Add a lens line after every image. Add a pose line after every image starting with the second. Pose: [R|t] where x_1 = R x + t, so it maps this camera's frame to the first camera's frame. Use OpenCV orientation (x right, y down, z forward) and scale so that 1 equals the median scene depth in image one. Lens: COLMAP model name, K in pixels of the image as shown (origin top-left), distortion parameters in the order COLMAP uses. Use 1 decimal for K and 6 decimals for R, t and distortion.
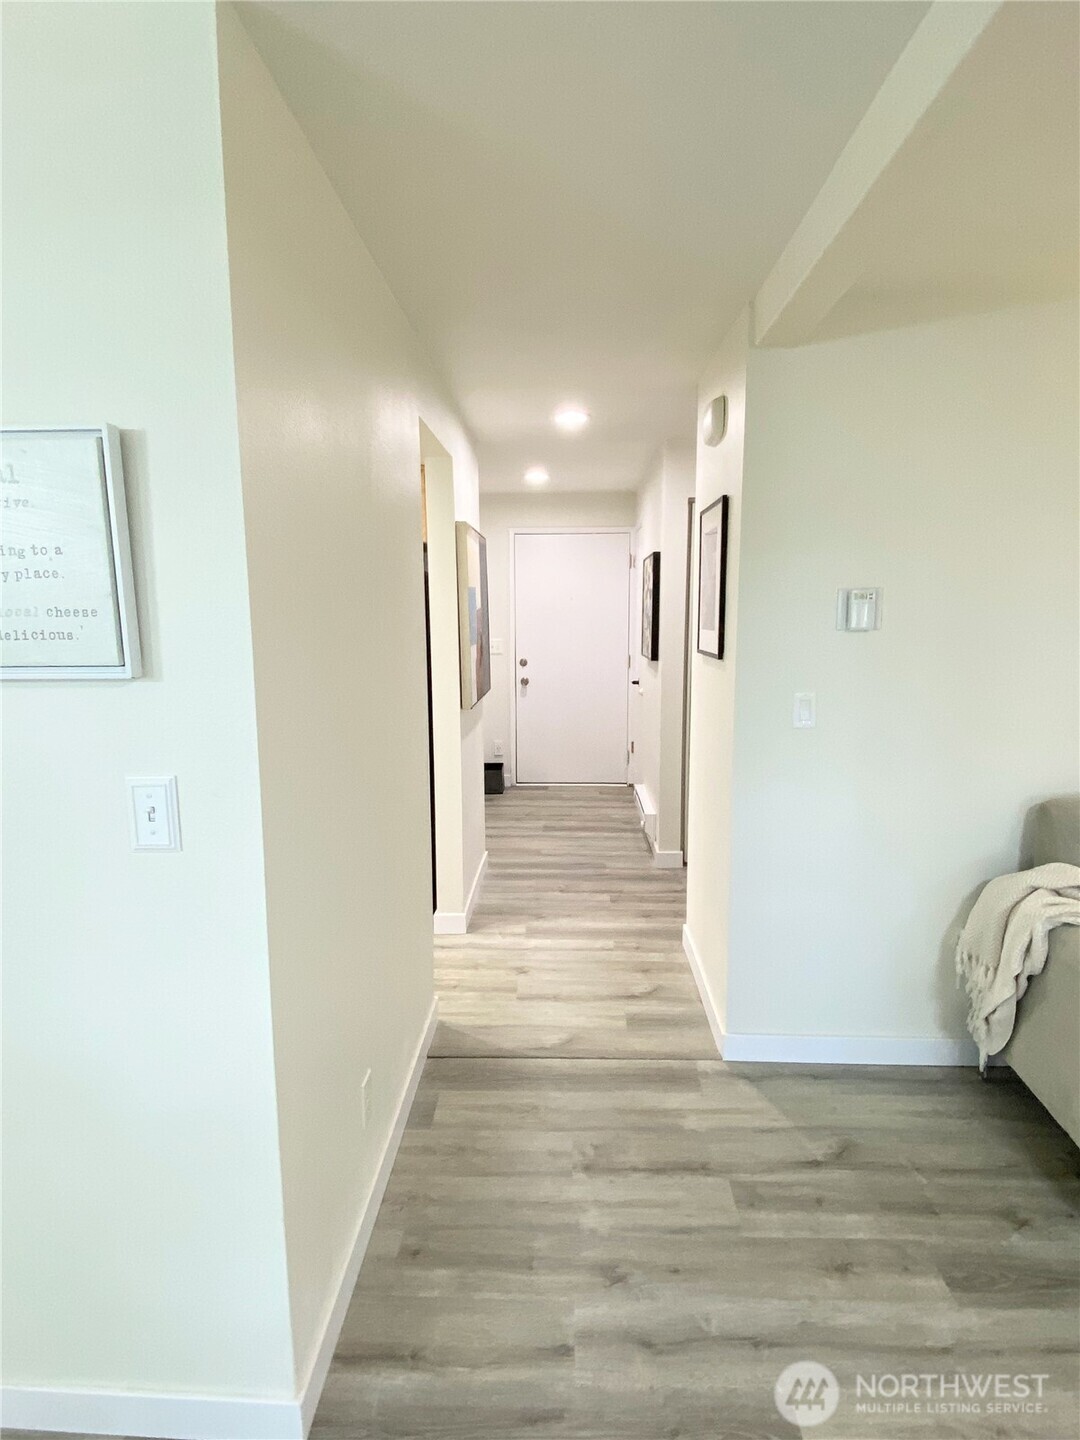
lens RADIAL K [[723.1, 0, 540.0], [0, 723.1, 720.0], [0, 0, 1]] dist [0.000590, -0.029167]
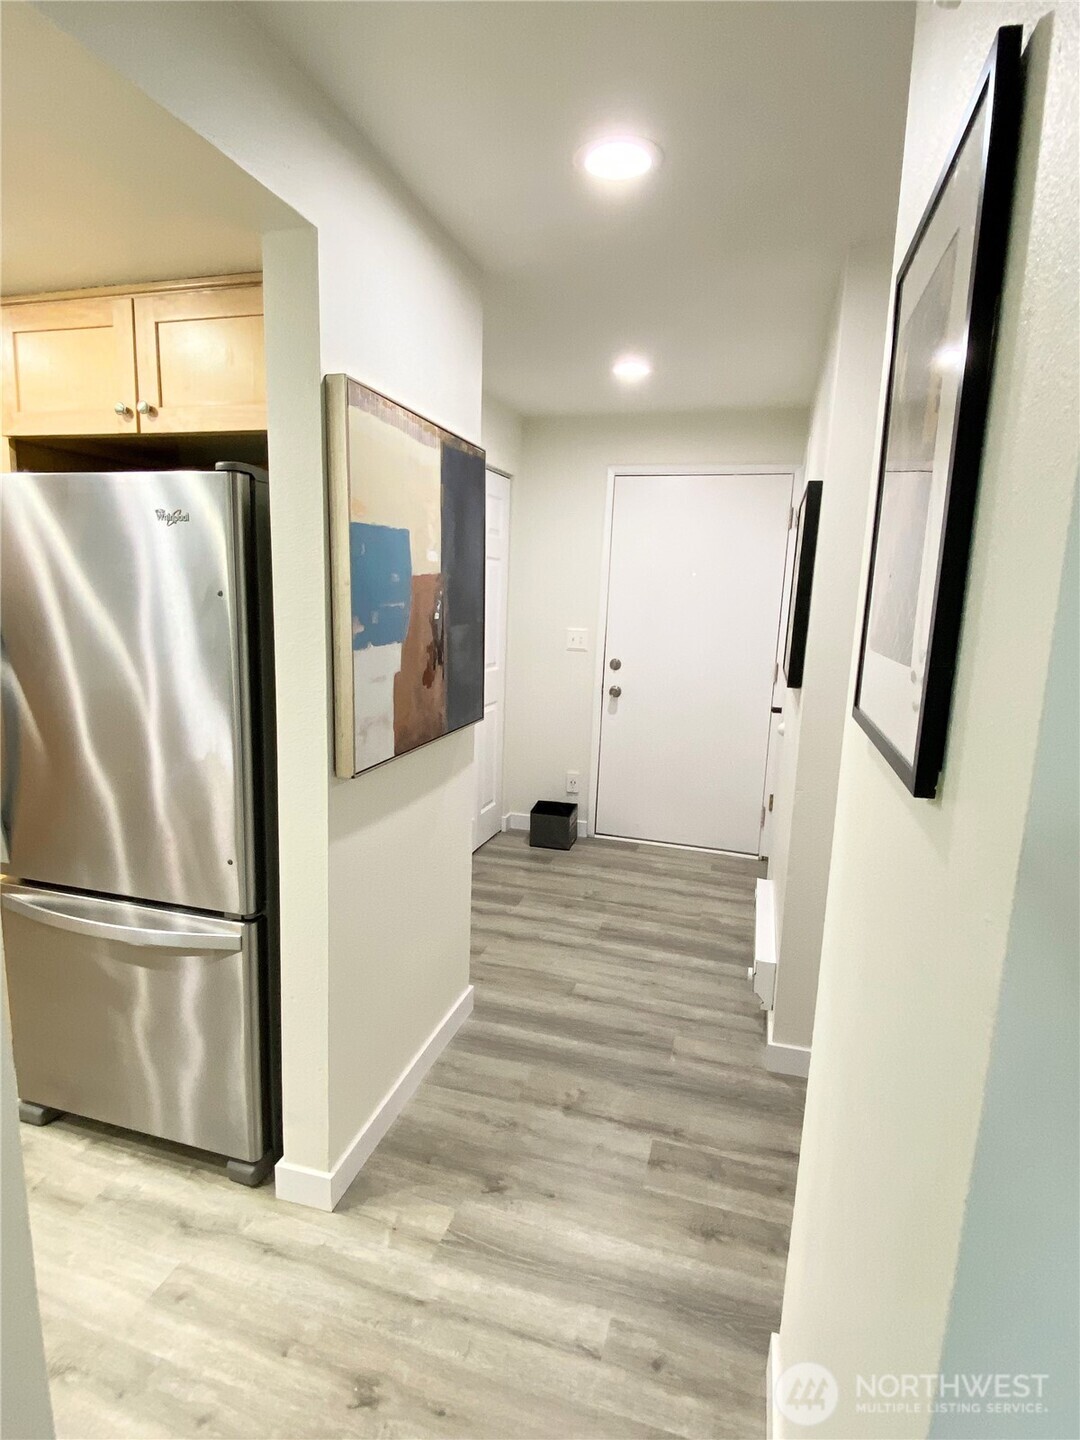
lens RADIAL K [[723.1, 0, 540.0], [0, 723.1, 720.0], [0, 0, 1]] dist [0.000590, -0.029167]
pose [[0.967985, 0.085357, -0.236048, 0.101426], [-0.078322, 0.996163, 0.039041, -0.065162], [0.238475, -0.019303, 0.970957, 0.431339]]
